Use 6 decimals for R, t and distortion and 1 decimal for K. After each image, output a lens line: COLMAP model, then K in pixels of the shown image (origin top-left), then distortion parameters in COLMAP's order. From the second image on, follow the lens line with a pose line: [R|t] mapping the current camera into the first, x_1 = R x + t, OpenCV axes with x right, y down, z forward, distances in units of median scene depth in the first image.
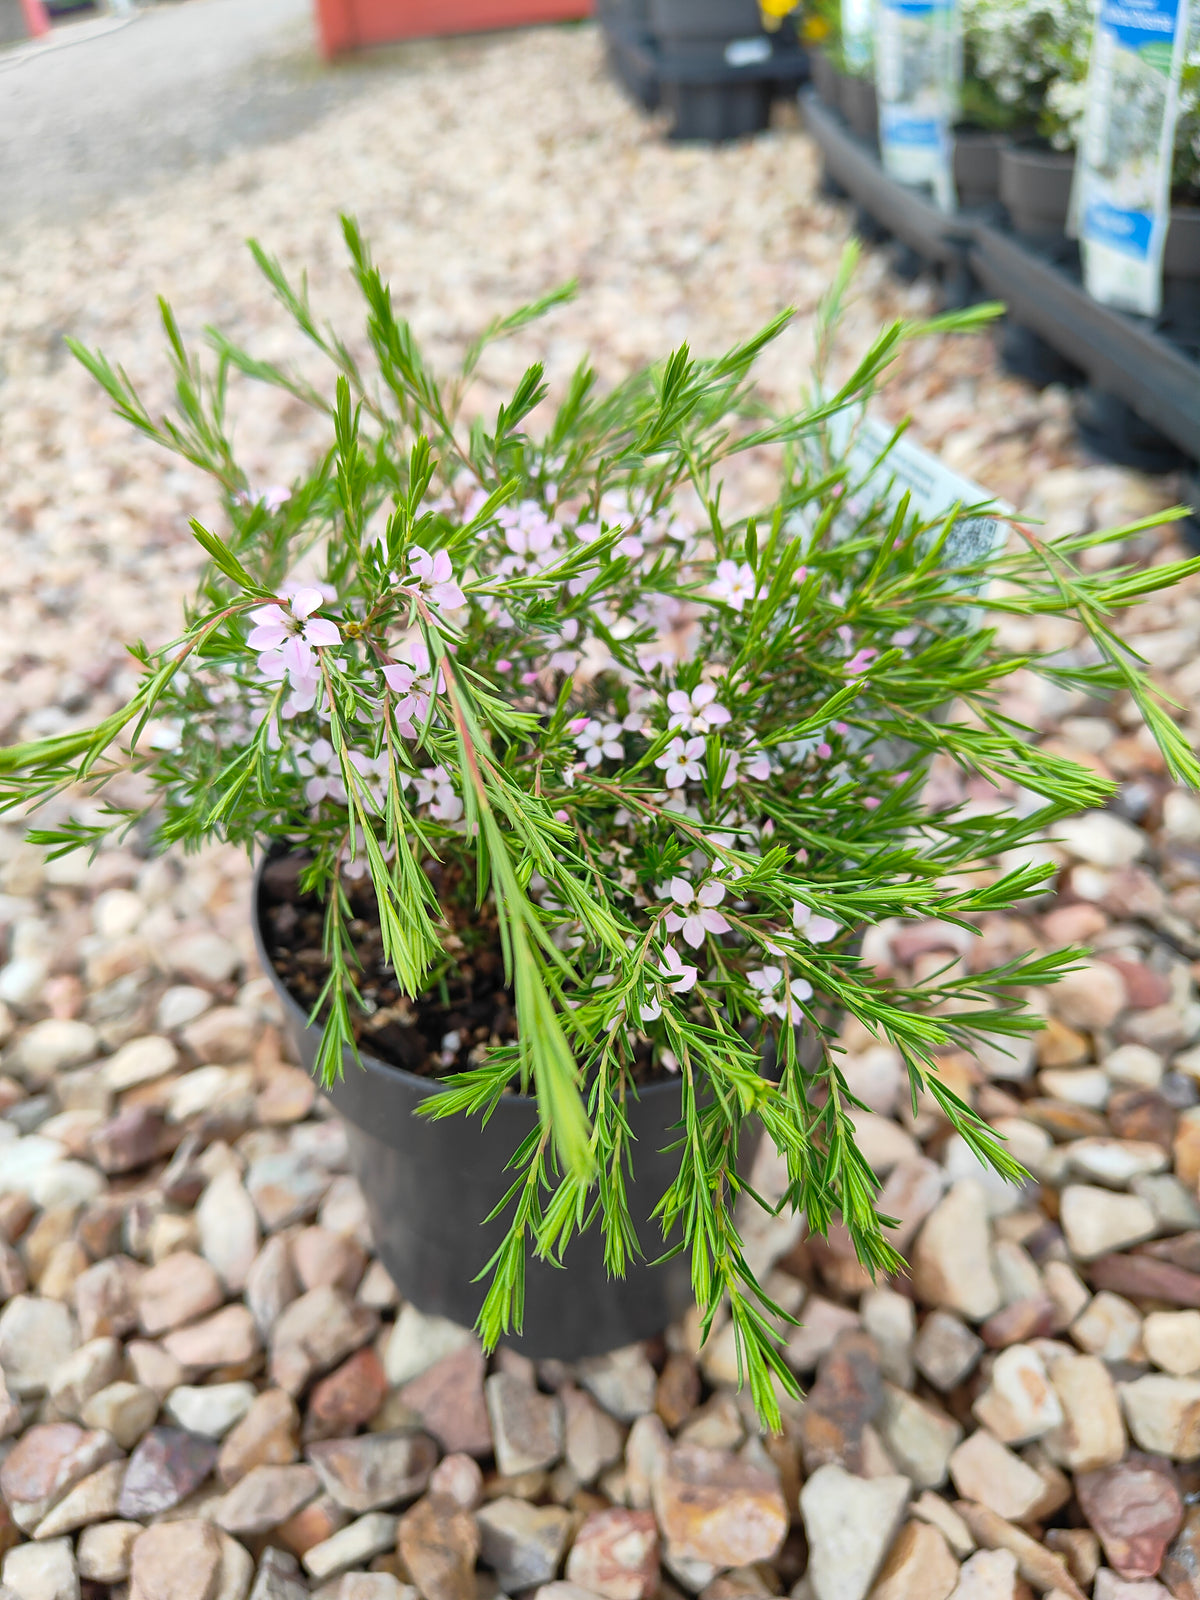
lens RADIAL K [[1174.3, 0, 603.2], [0, 1174.3, 803.9], [0, 0, 1]] dist [-0.030996, 0.007289]
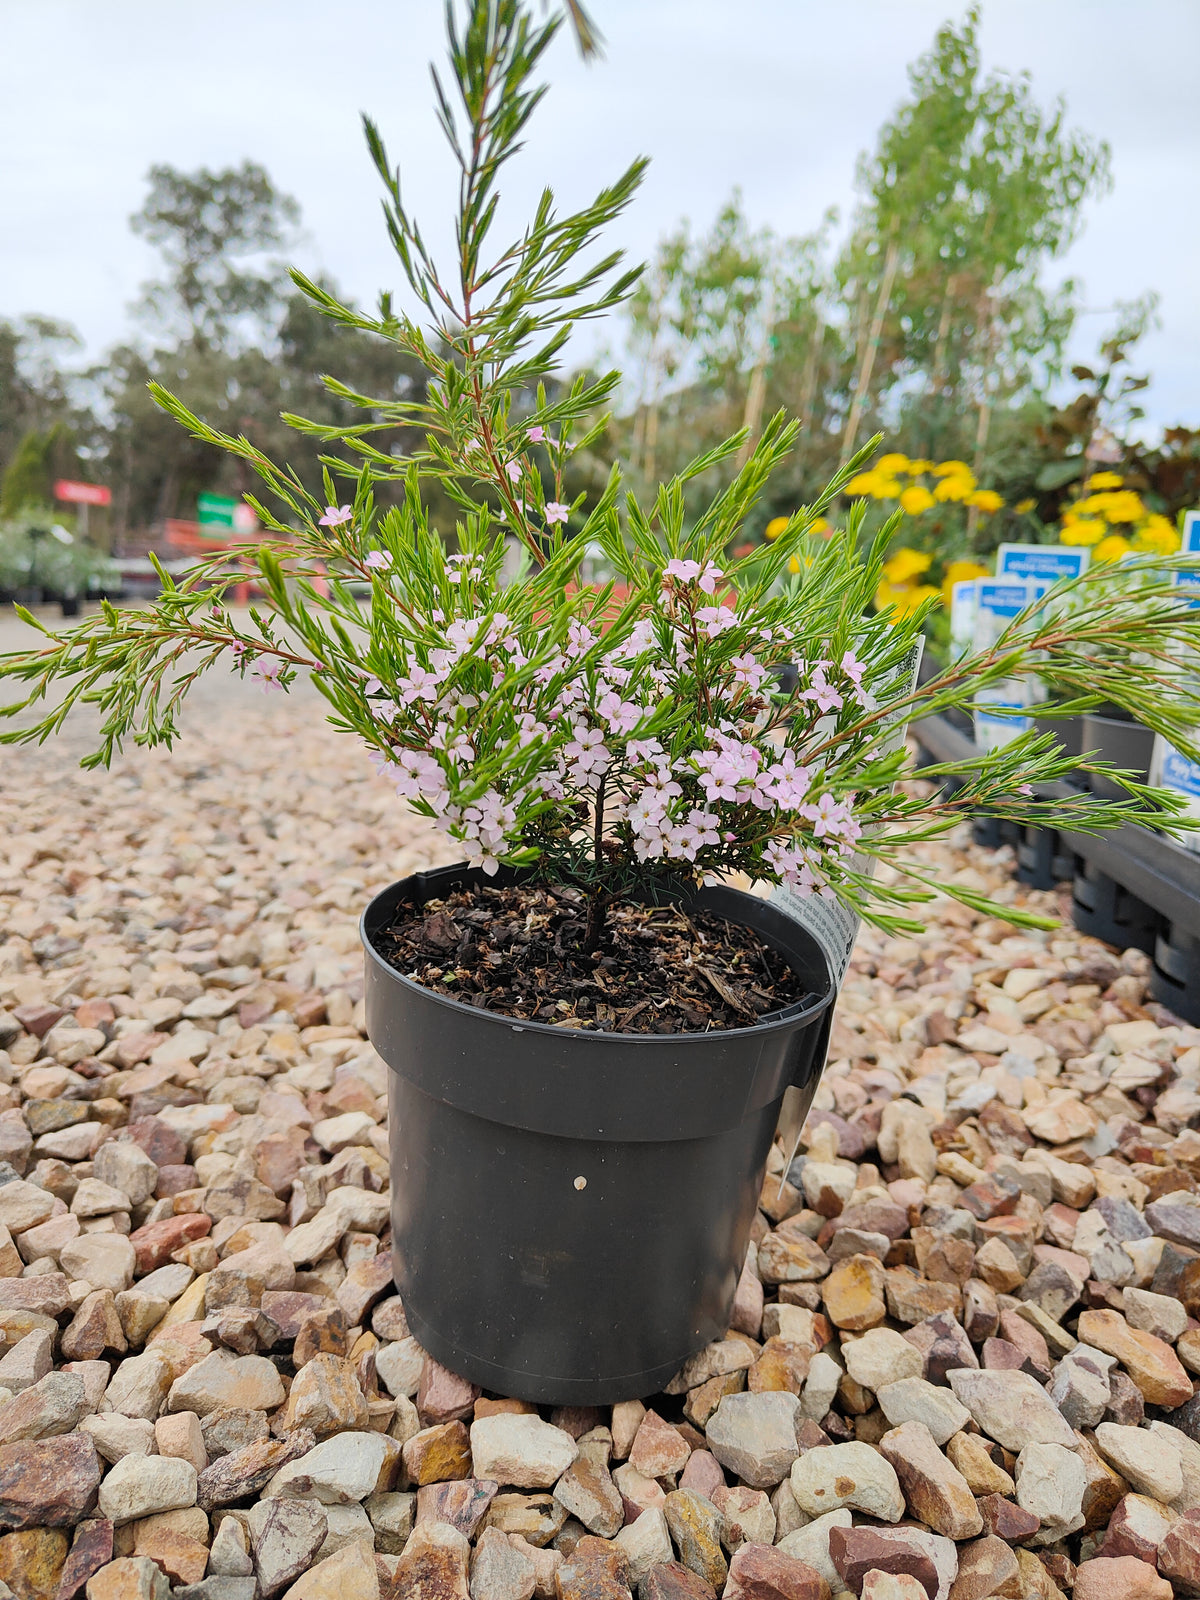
lens RADIAL K [[1143.3, 0, 591.6], [0, 1143.3, 796.6], [0, 0, 1]] dist [-0.010801, 0.000430]
pose [[0.976805, 0.163166, -0.138665, 0.162485], [-0.208641, 0.870919, -0.444937, 0.083571], [0.048167, 0.463549, 0.884761, 0.269219]]
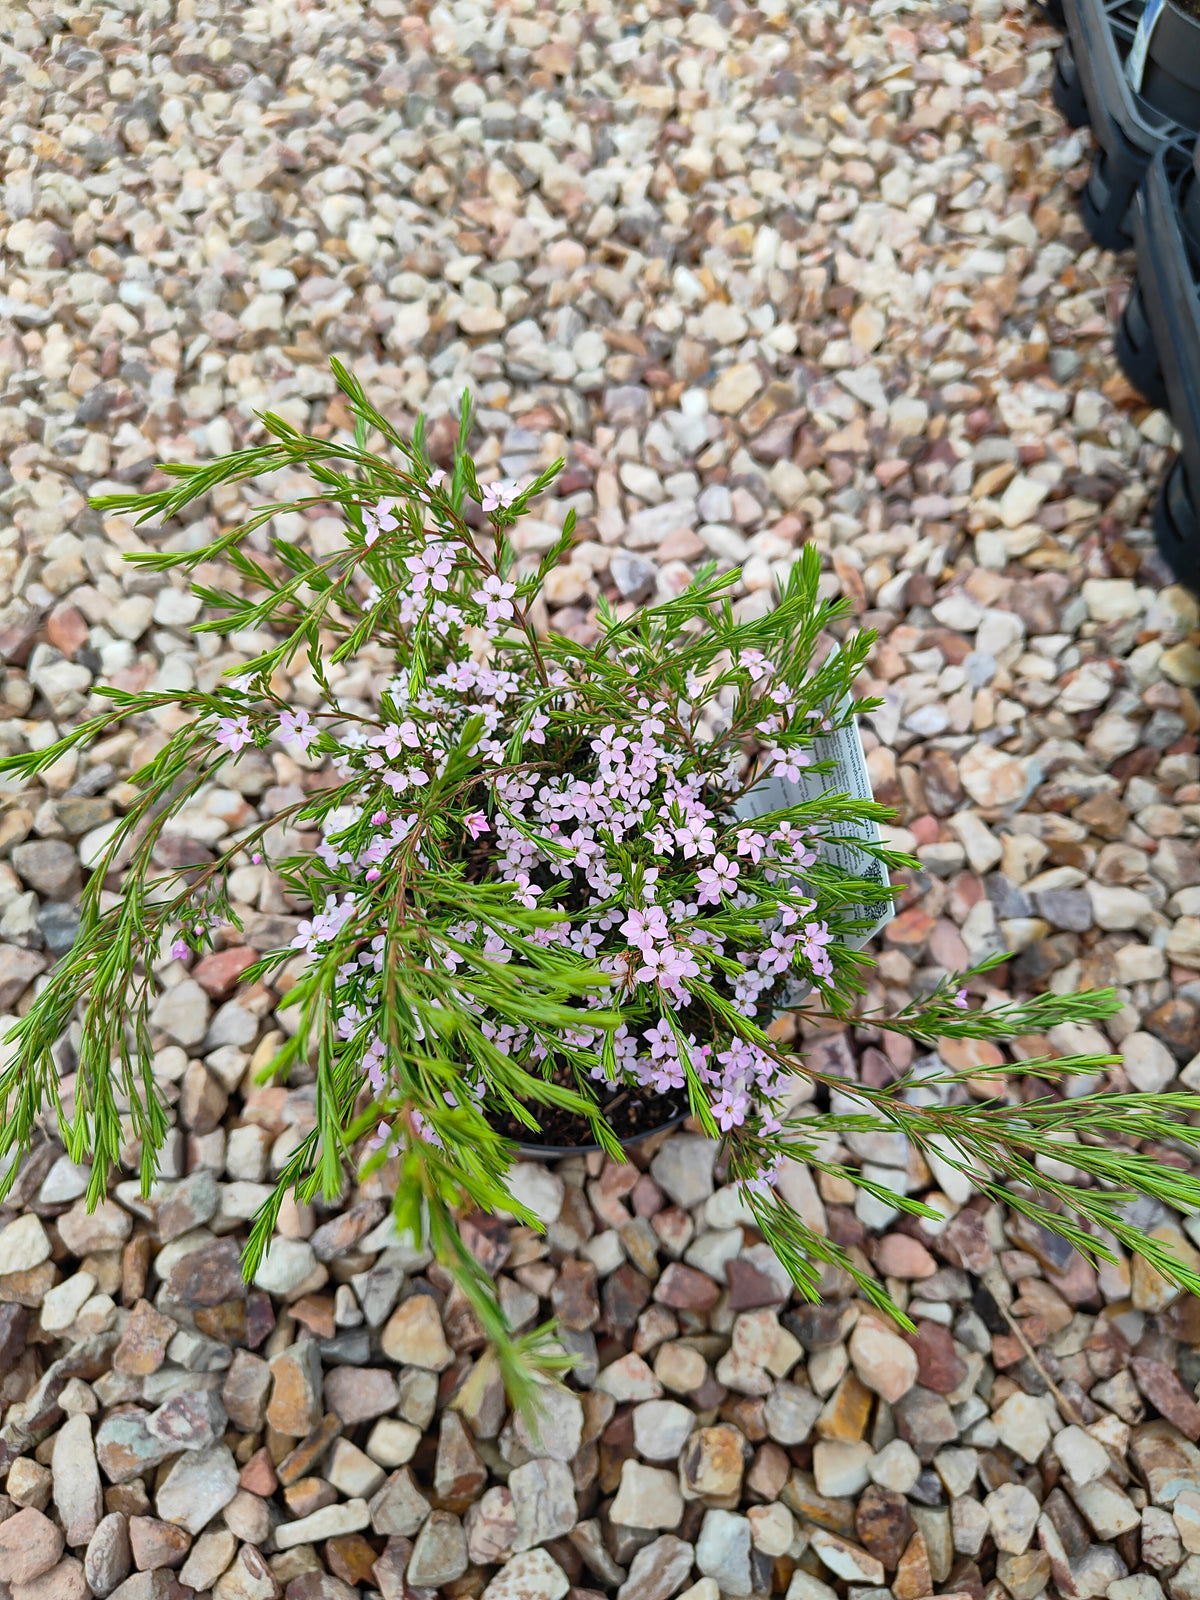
lens RADIAL K [[1167.7, 0, 601.1], [0, 1167.7, 782.2], [0, 0, 1]] dist [-0.016906, 0.004603]
pose [[0.980504, 0.192124, 0.041226, 0.006702], [-0.193257, 0.904923, 0.379164, -0.824680], [0.035540, -0.379739, 0.924411, 0.235562]]
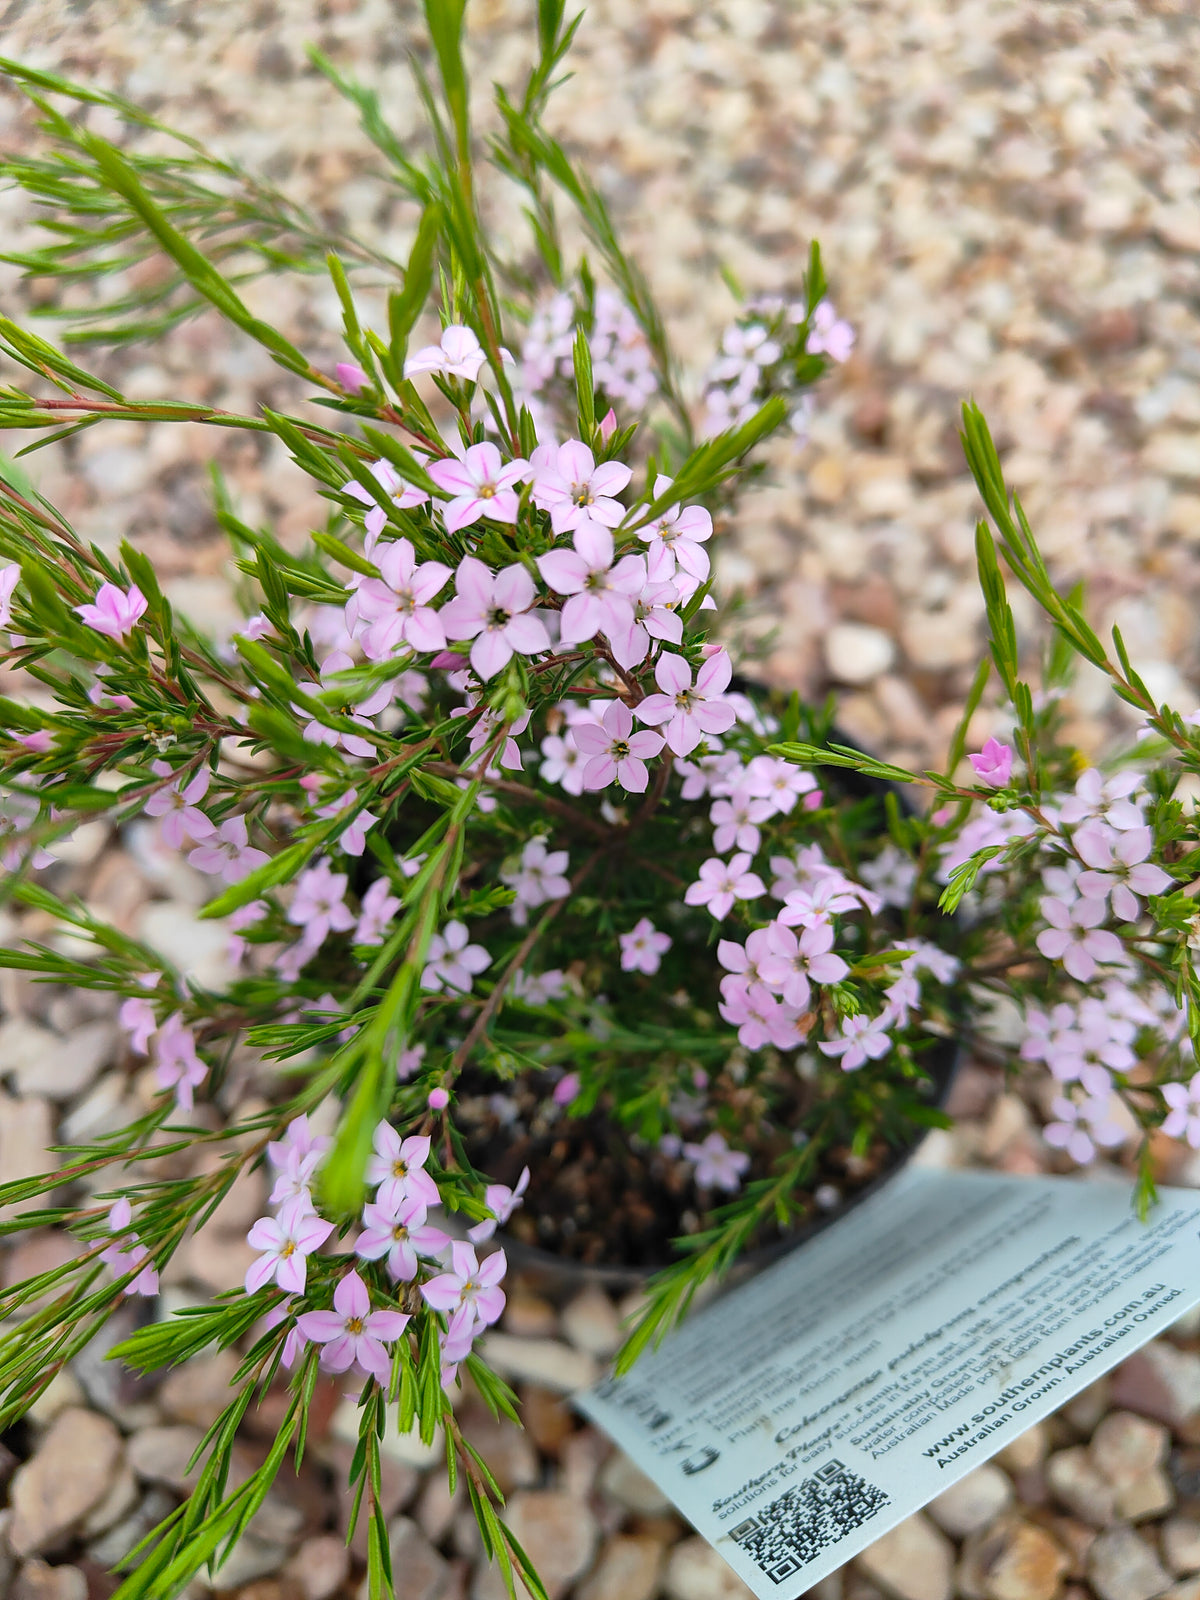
lens RADIAL K [[1181.5, 0, 593.7], [0, 1181.5, 791.0], [0, 0, 1]] dist [-0.039432, 0.004024]
pose [[0.777002, 0.602277, -0.183114, -0.146194], [-0.487554, 0.759778, 0.430151, -0.421048], [0.398196, -0.244950, 0.883991, 0.323851]]
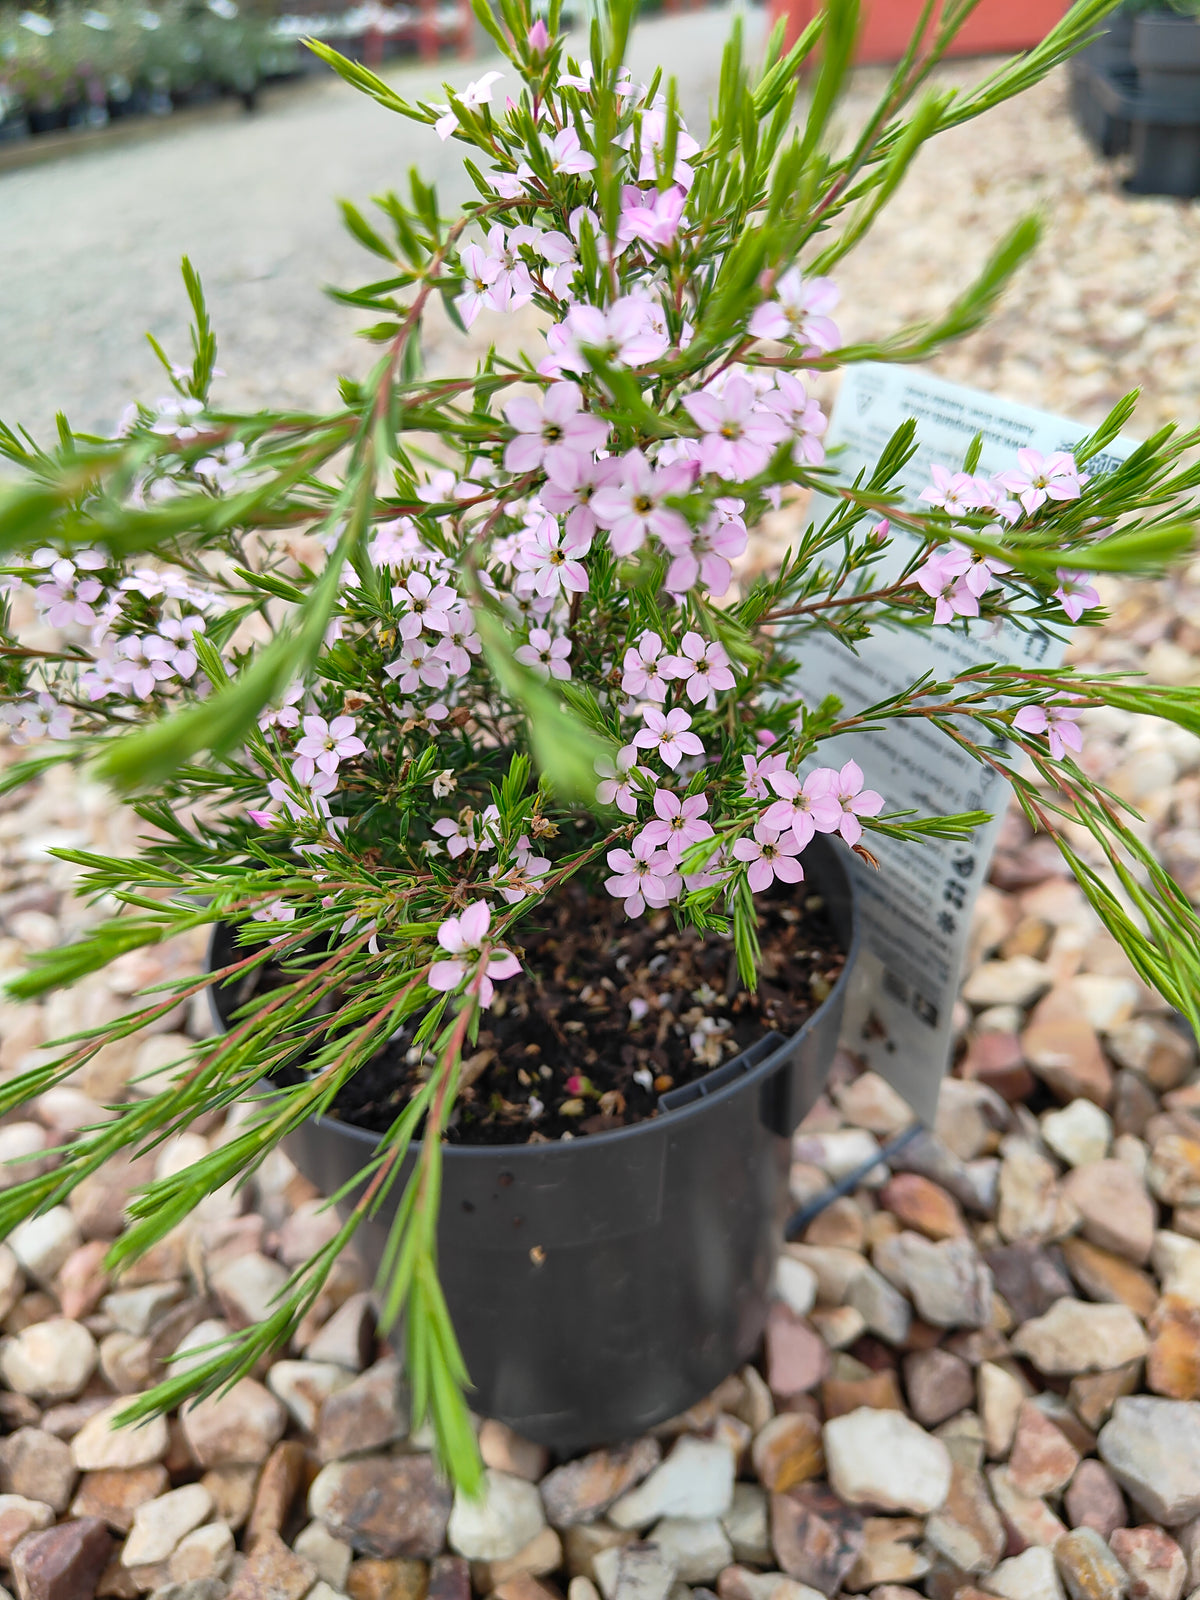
lens RADIAL K [[1169.0, 0, 603.6], [0, 1169.0, 804.5], [0, 0, 1]] dist [-0.031965, 0.009515]
pose [[0.945789, 0.189058, -0.264084, 0.007373], [-0.192500, 0.981210, 0.013033, -0.286555], [0.261585, 0.038510, 0.964412, 0.444903]]
